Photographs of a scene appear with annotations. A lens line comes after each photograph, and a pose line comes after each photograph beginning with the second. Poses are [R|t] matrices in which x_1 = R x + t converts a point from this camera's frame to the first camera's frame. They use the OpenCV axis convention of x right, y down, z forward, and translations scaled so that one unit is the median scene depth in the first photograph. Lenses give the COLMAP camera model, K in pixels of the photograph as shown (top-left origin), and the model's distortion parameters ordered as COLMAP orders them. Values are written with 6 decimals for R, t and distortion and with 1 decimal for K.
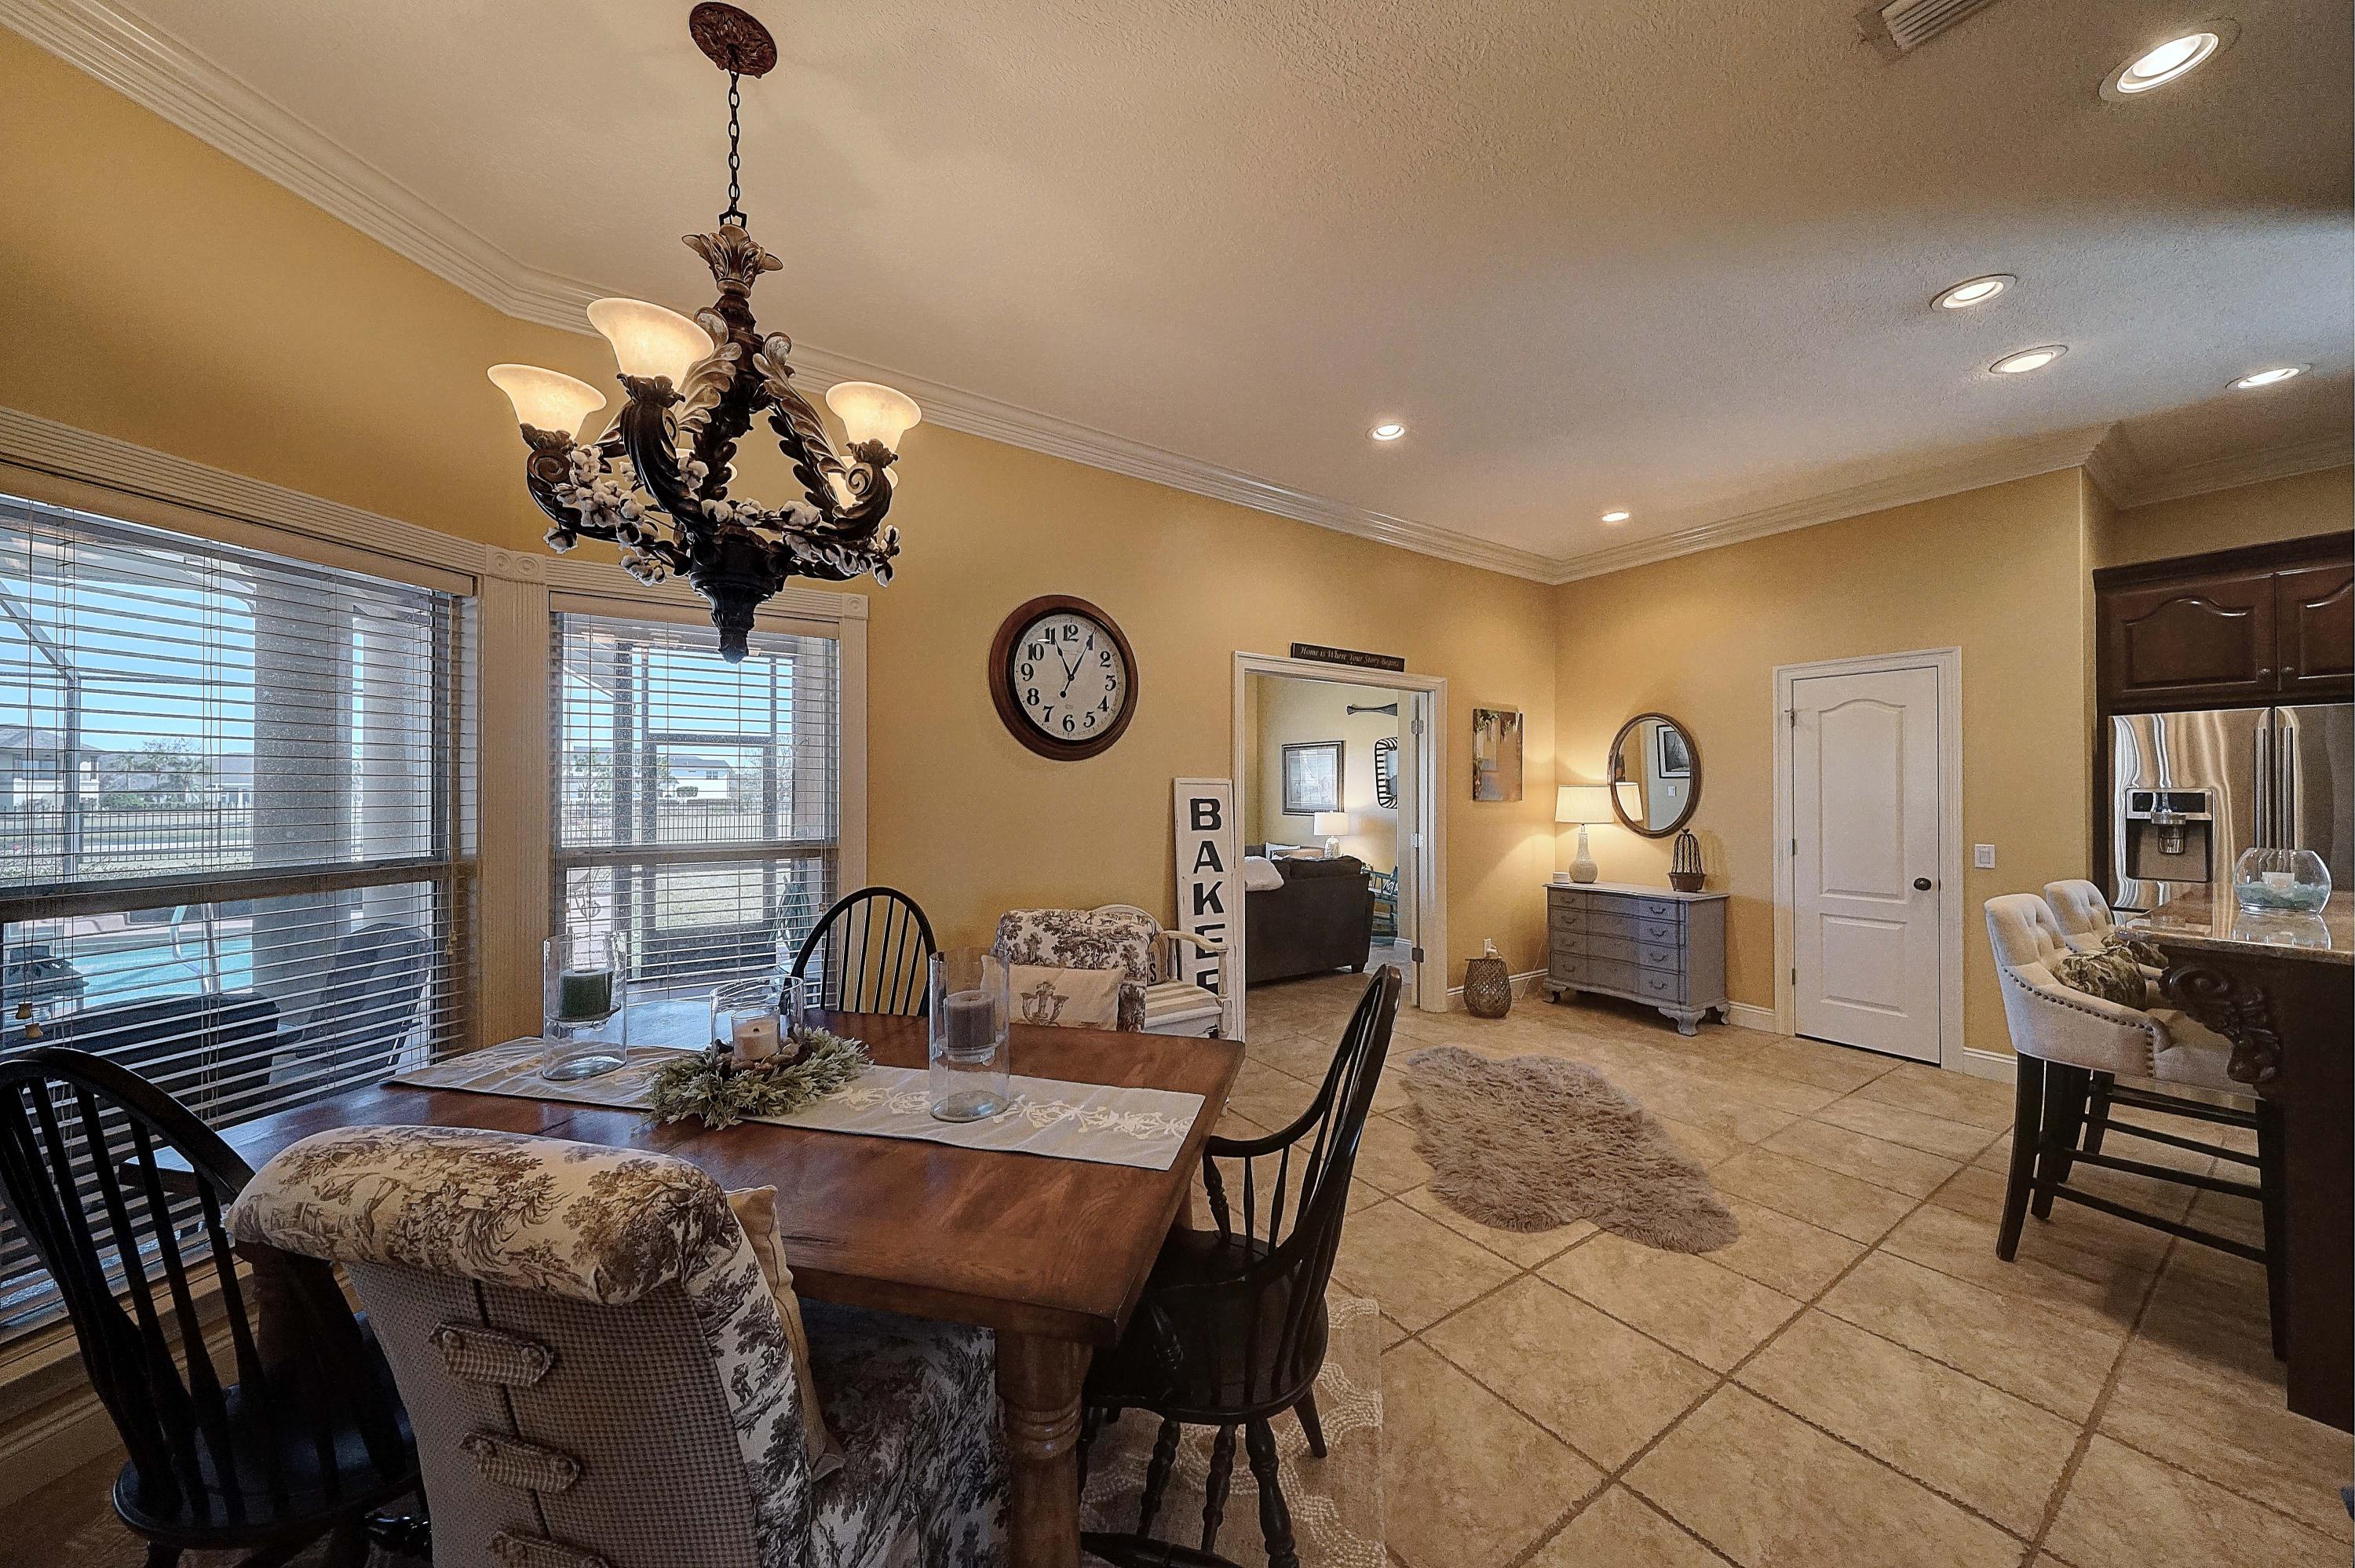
lens RADIAL K [[795.4, 0, 1175.4], [0, 795.4, 783.8], [0, 0, 1]] dist [-0.002122, -0.000068]
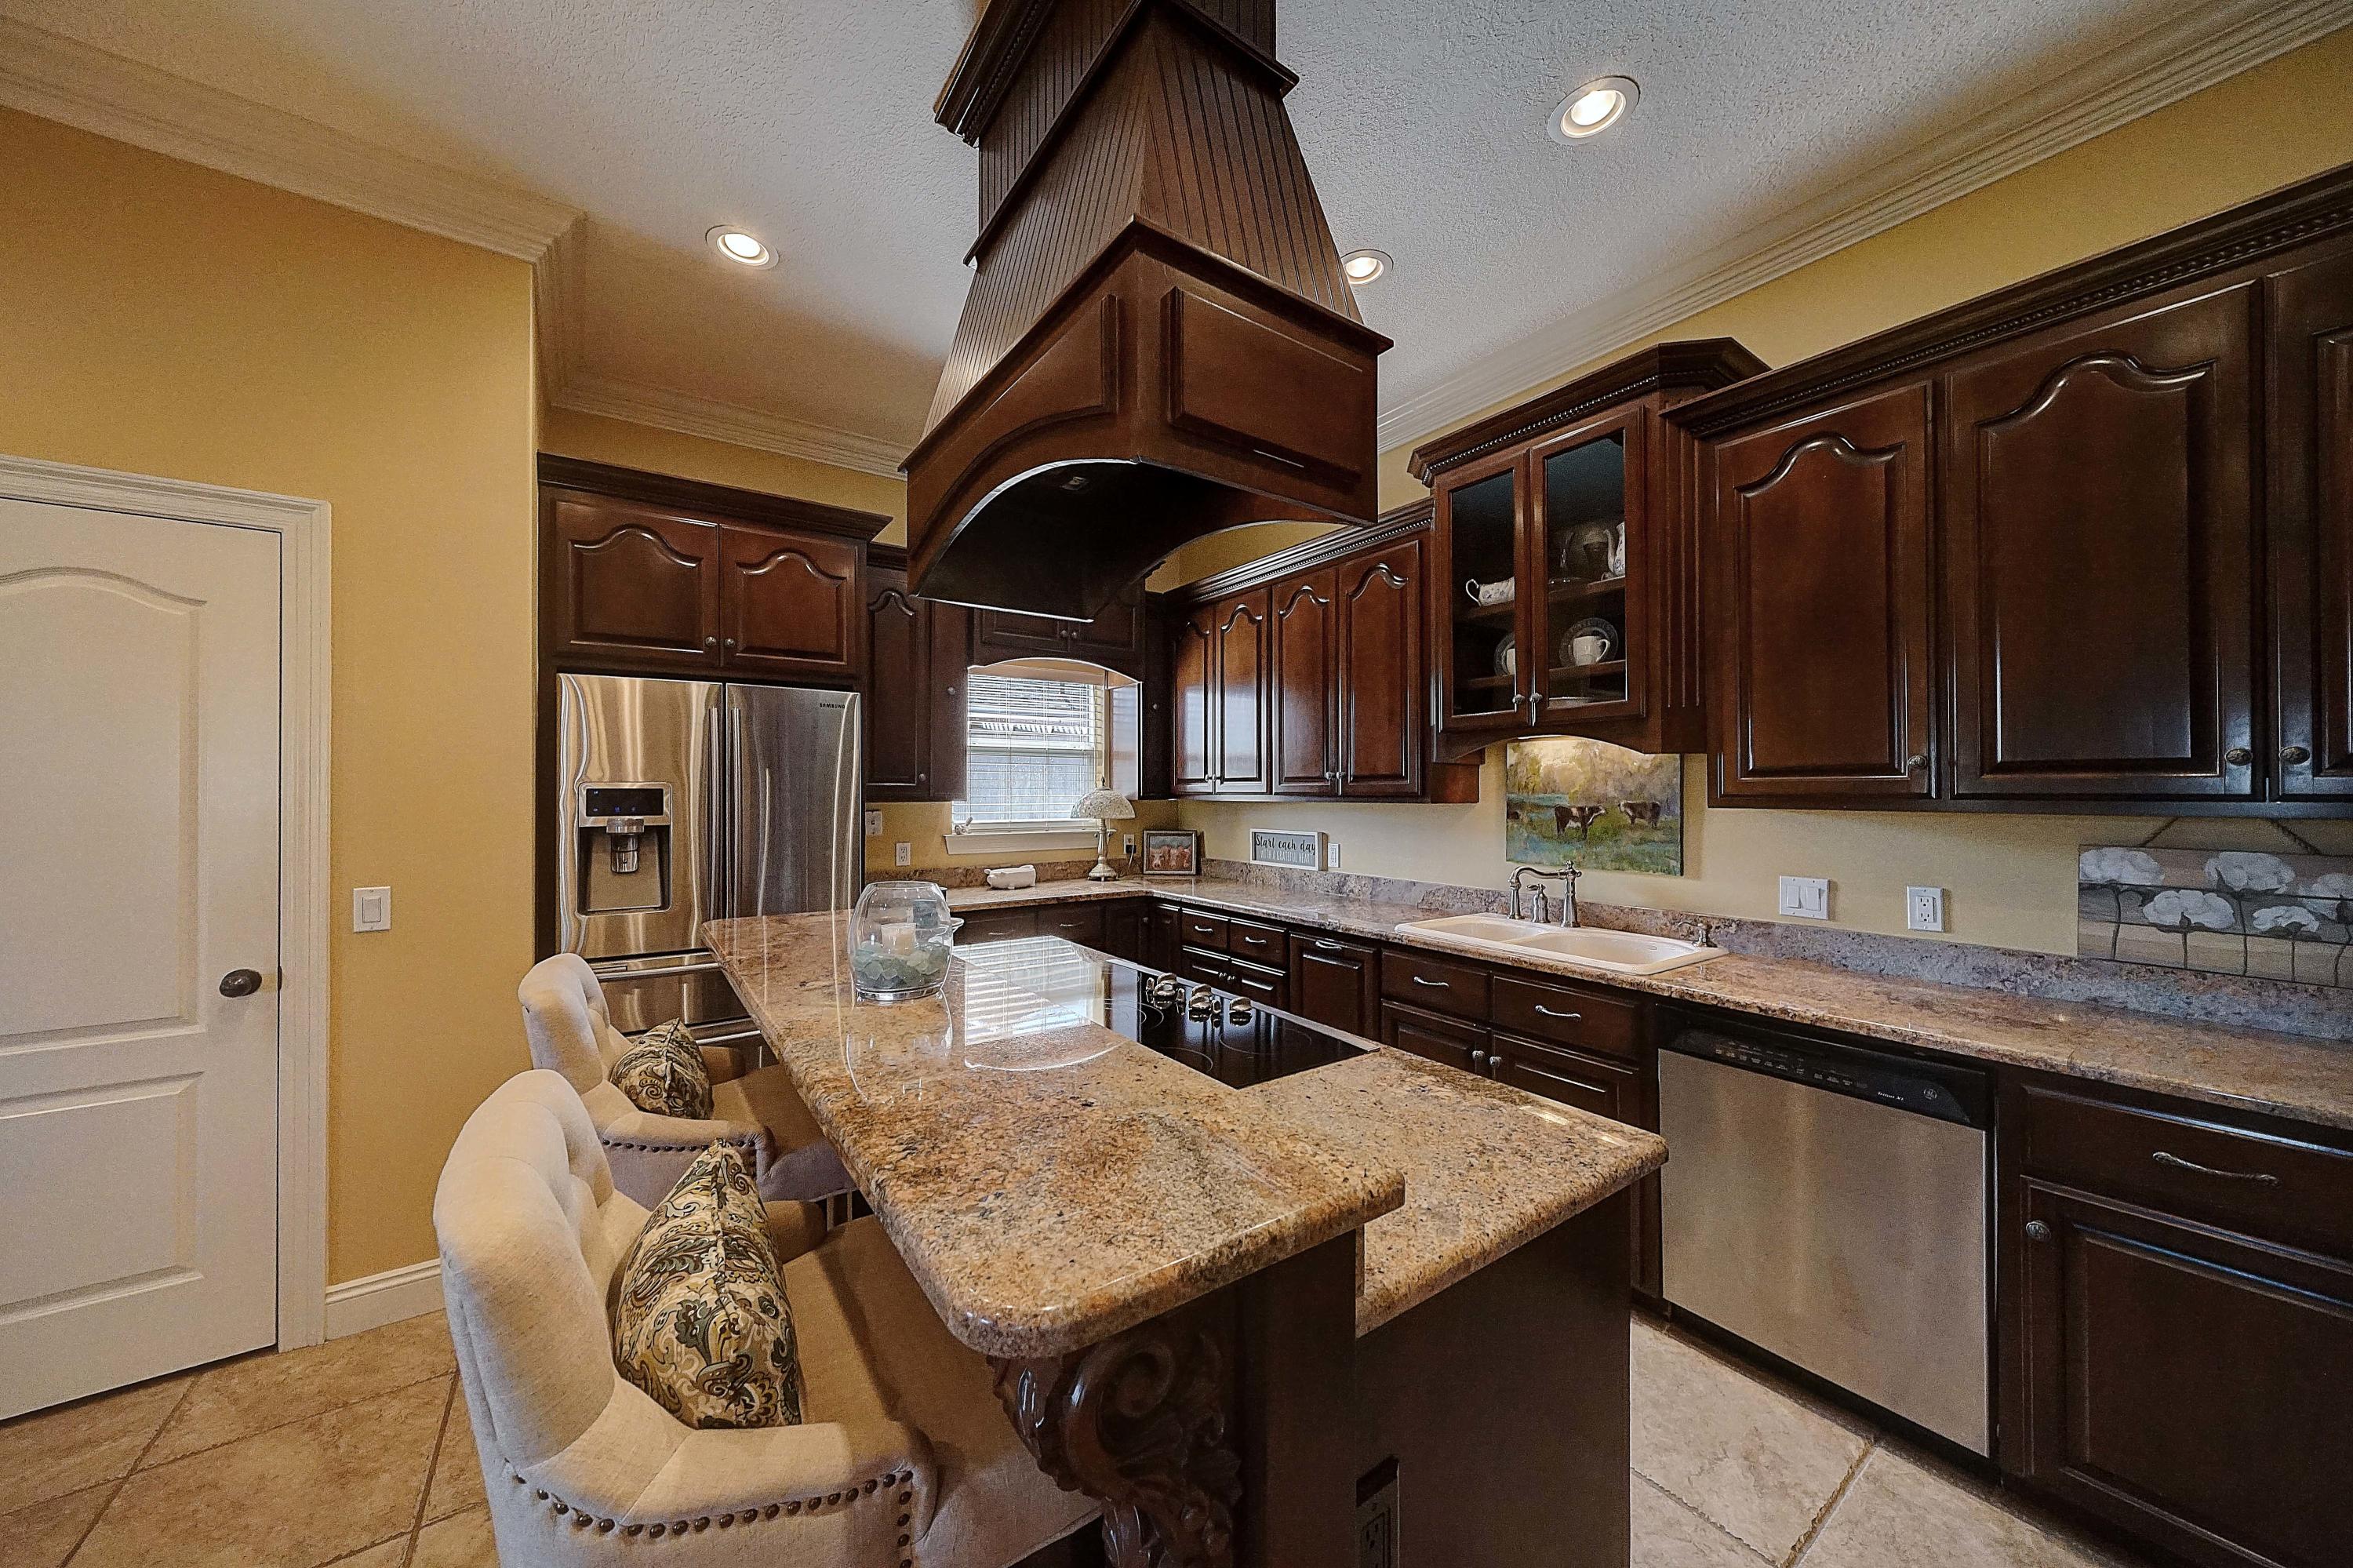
lens RADIAL K [[794.8, 0, 1167.2], [0, 794.8, 785.6], [0, 0, 1]] dist [-0.002122, -0.000068]
pose [[-0.028505, 0.000449, 0.999594, 0.497908], [-0.009988, 0.999950, -0.000734, 0.004136], [-0.999544, -0.010004, -0.028499, 0.507855]]
